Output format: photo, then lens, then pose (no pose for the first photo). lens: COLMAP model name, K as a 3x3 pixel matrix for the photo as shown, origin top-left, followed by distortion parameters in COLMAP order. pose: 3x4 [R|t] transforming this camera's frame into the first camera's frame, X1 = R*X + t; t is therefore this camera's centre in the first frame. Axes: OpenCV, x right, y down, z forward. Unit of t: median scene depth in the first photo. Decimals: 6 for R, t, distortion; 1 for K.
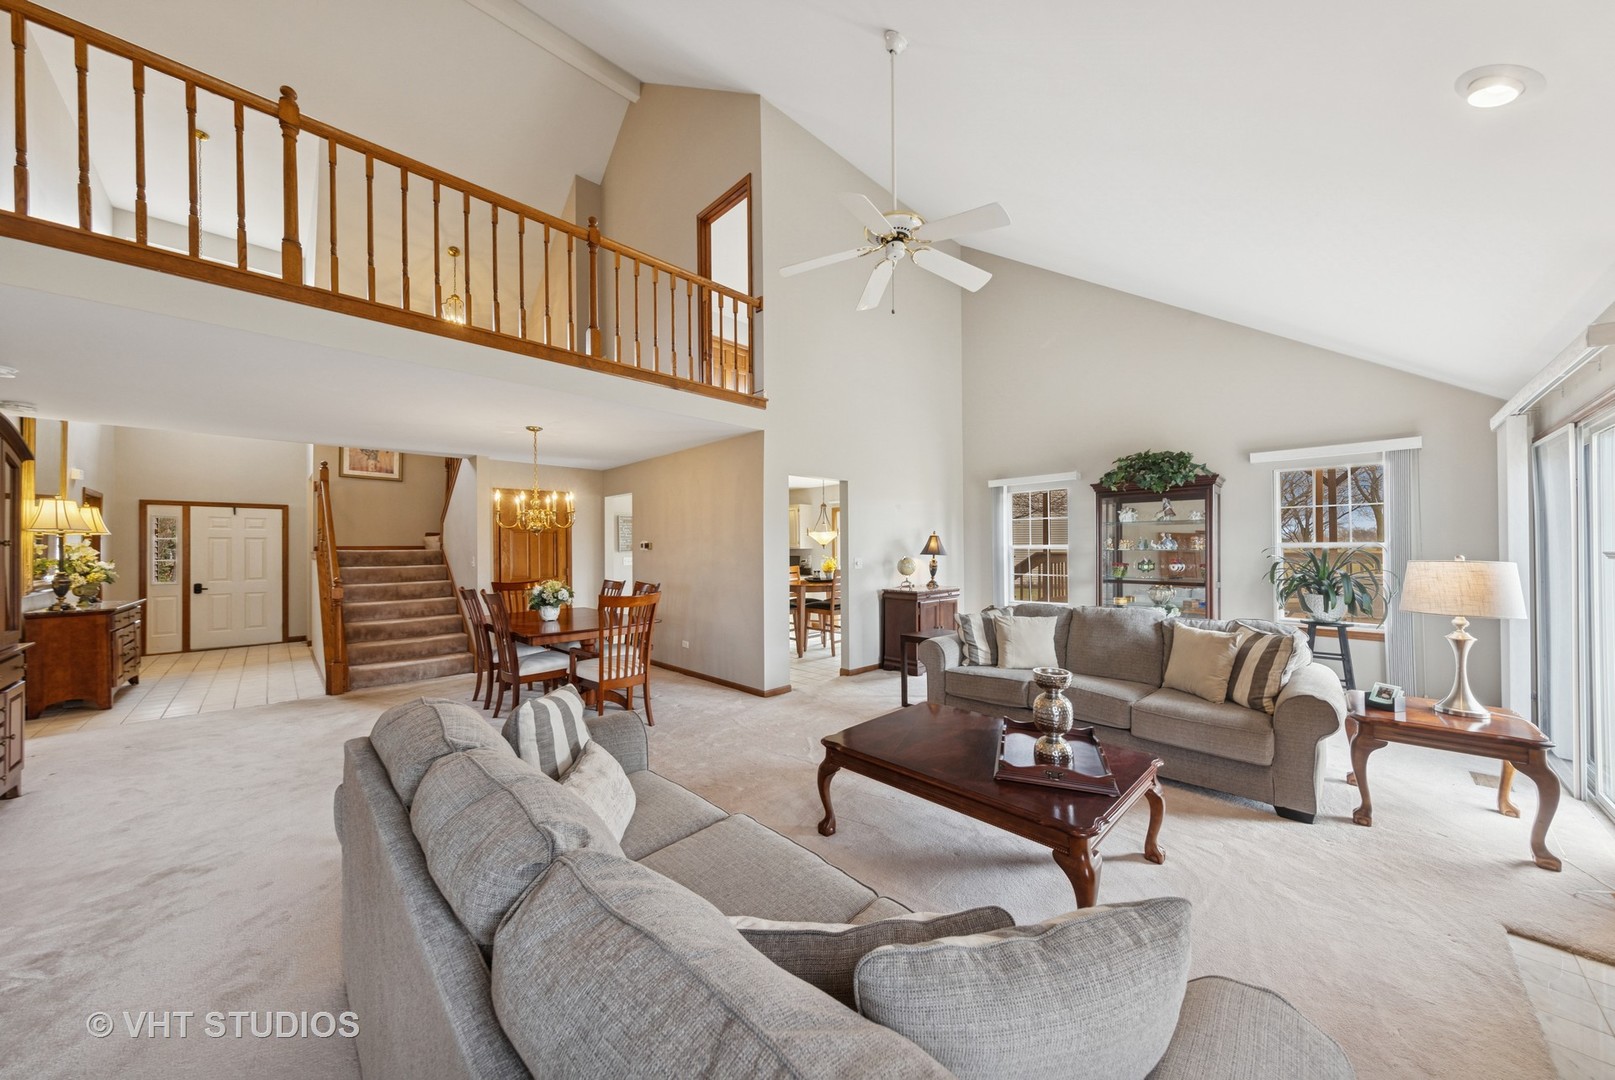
lens RADIAL K [[549.3, 0, 819.5], [0, 549.3, 544.5], [0, 0, 1]] dist [0.001846, -0.000134]
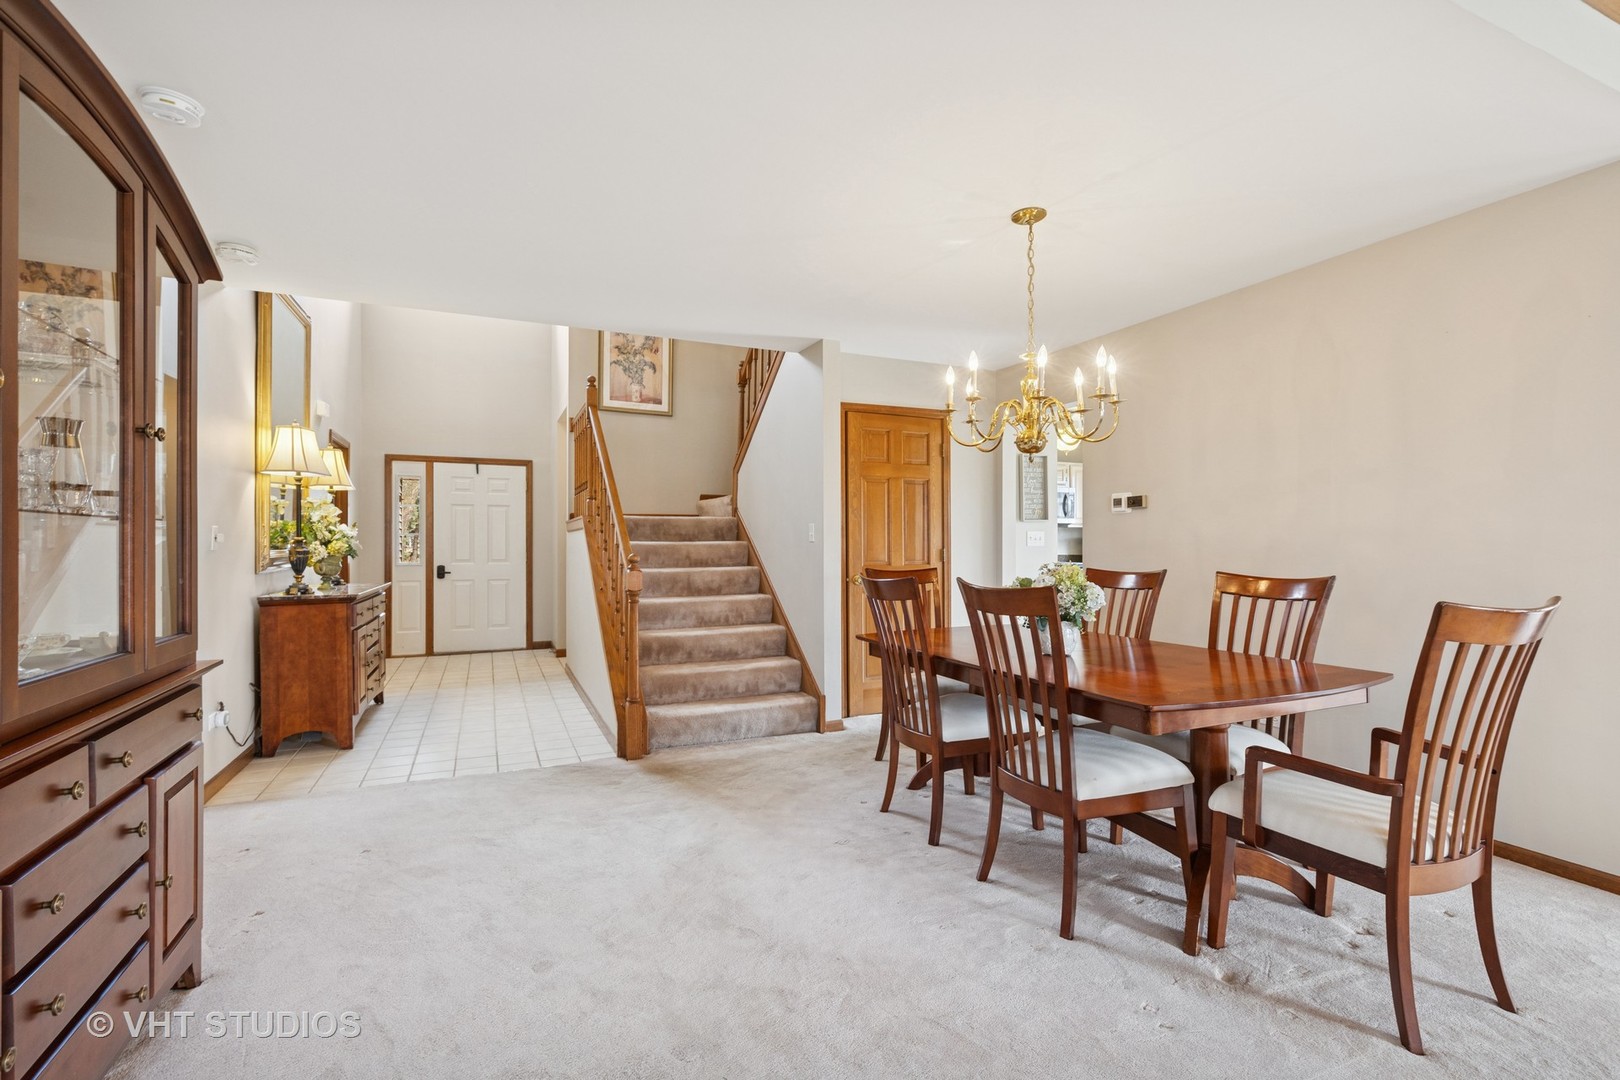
lens RADIAL K [[742.4, 0, 809.6], [0, 742.4, 540.1], [0, 0, 1]] dist [-0.009771, -0.001332]
pose [[0.931652, 0.005944, -0.363302, -0.397241], [-0.003474, 0.999966, 0.007451, 0.037113], [0.363334, -0.005679, 0.931642, 0.326916]]
